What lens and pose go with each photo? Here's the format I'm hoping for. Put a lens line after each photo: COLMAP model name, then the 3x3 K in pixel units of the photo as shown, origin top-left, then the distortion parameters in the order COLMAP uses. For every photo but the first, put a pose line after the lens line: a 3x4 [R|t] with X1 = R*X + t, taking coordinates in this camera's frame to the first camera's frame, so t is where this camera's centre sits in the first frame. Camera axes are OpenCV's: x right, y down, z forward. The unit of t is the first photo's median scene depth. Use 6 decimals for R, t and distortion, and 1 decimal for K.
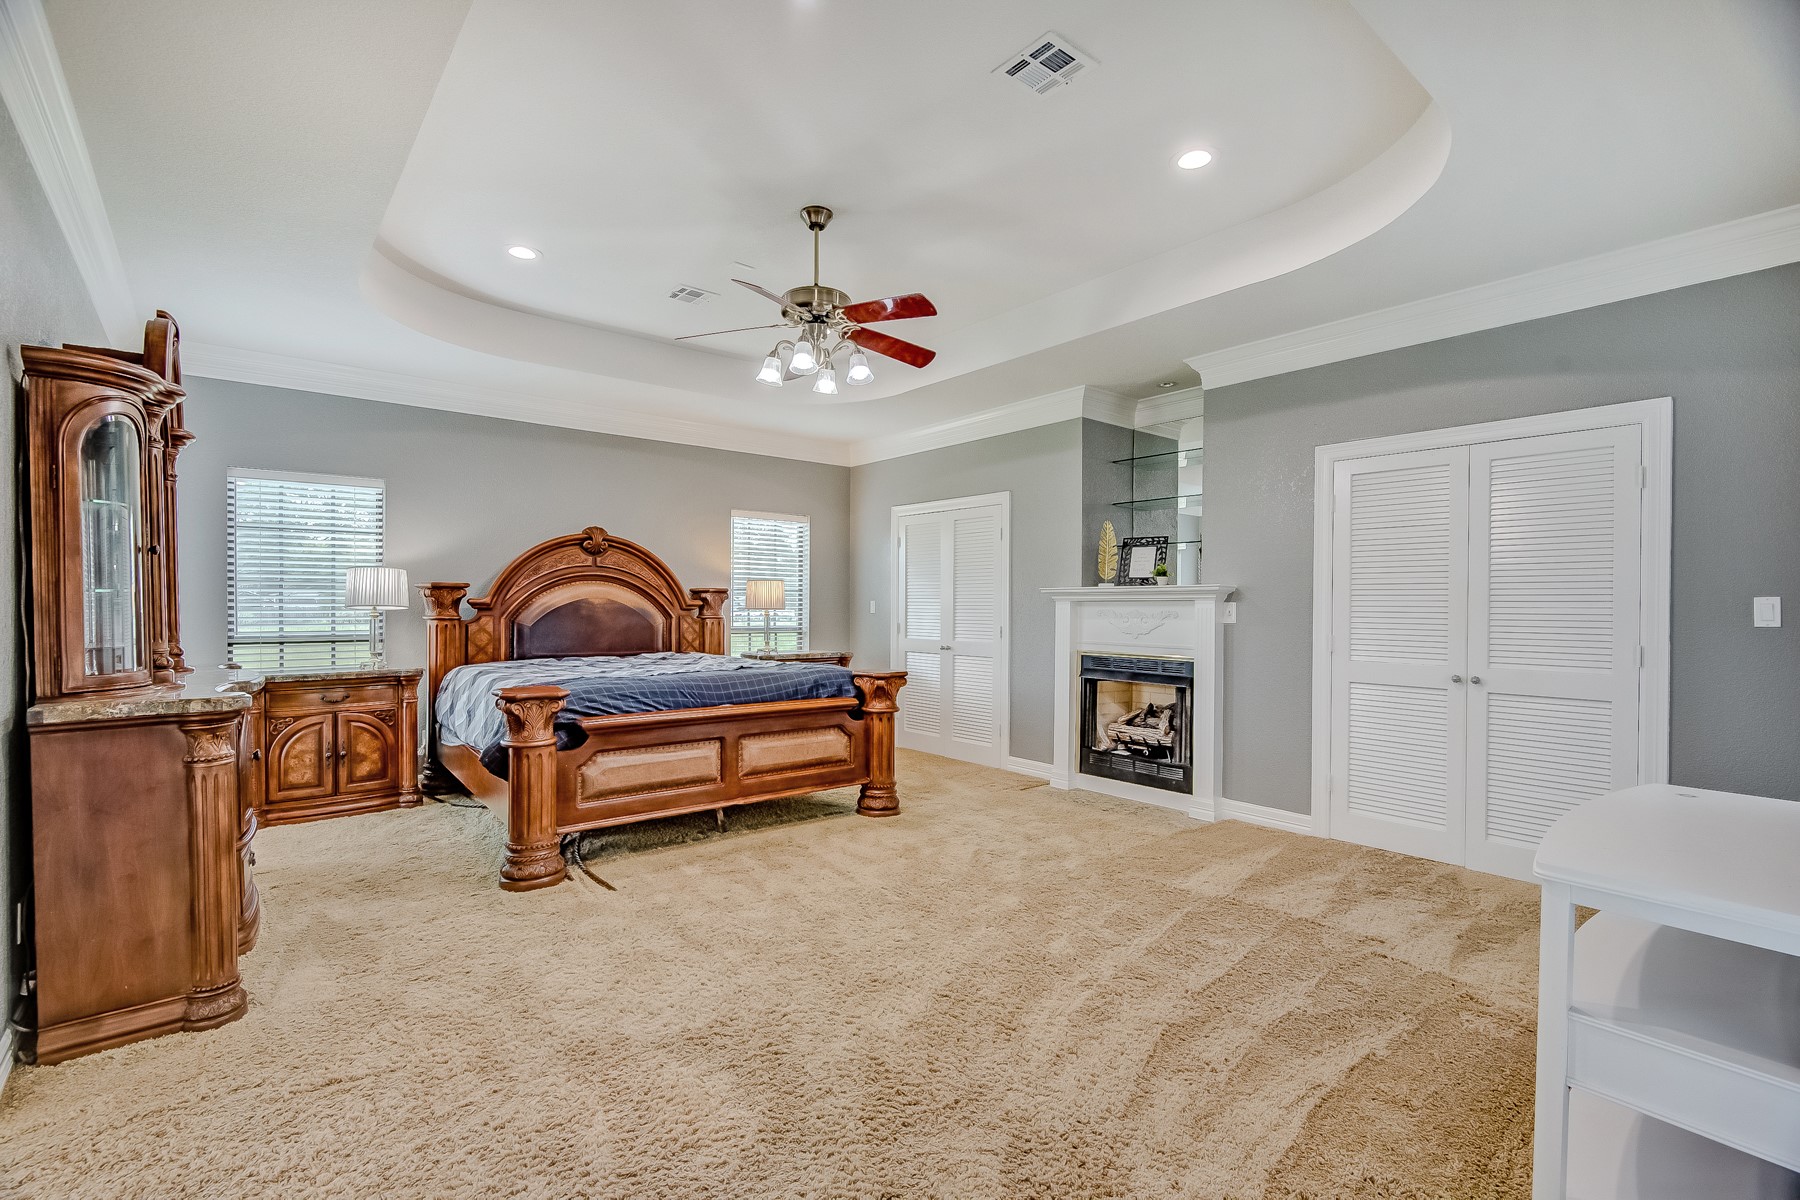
lens RADIAL K [[815.0, 0, 876.6], [0, 815.0, 609.2], [0, 0, 1]] dist [0.002581, -0.000566]
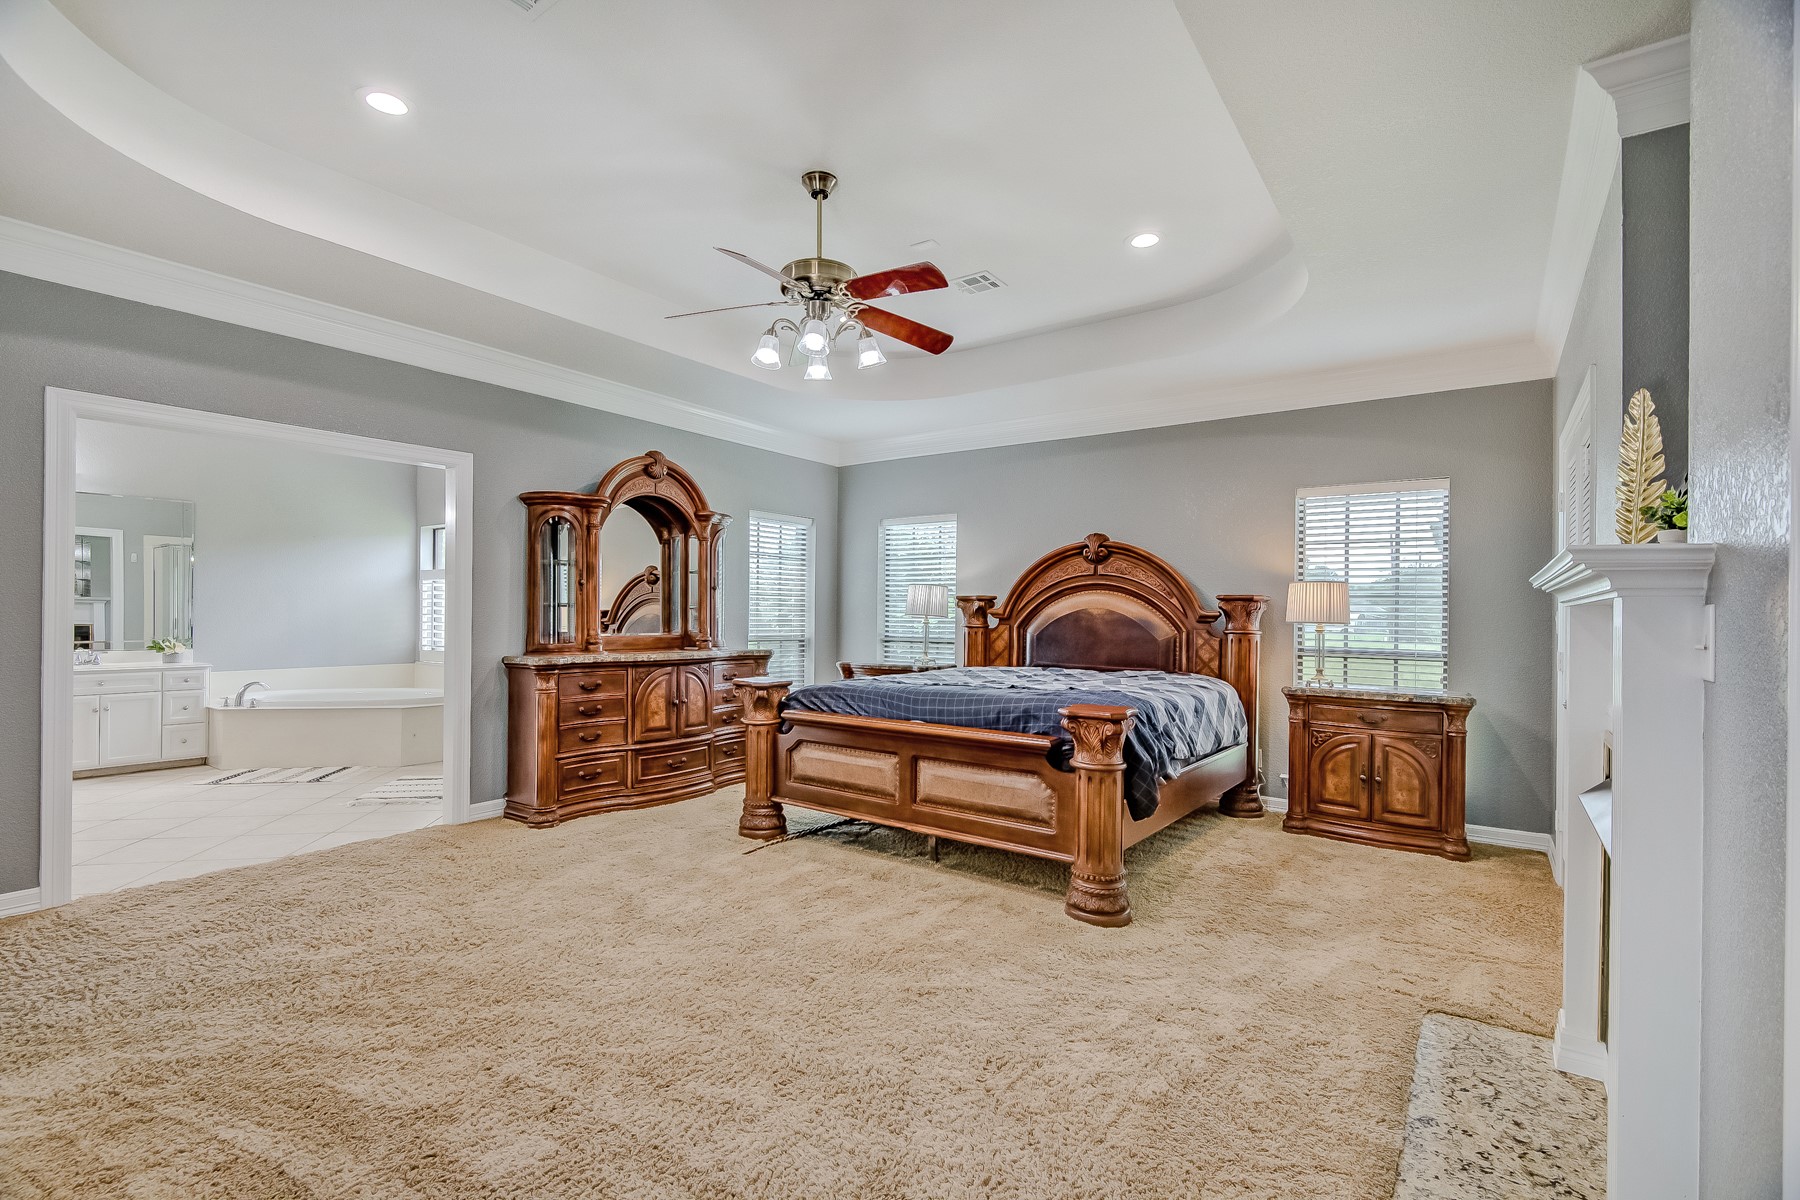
lens RADIAL K [[815.0, 0, 876.6], [0, 815.0, 609.2], [0, 0, 1]] dist [0.002581, -0.000566]
pose [[0.245505, -0.008432, -0.969359, 0.638351], [-0.014831, 0.999812, -0.012453, 0.003023], [0.969282, 0.017434, 0.245334, 0.659585]]
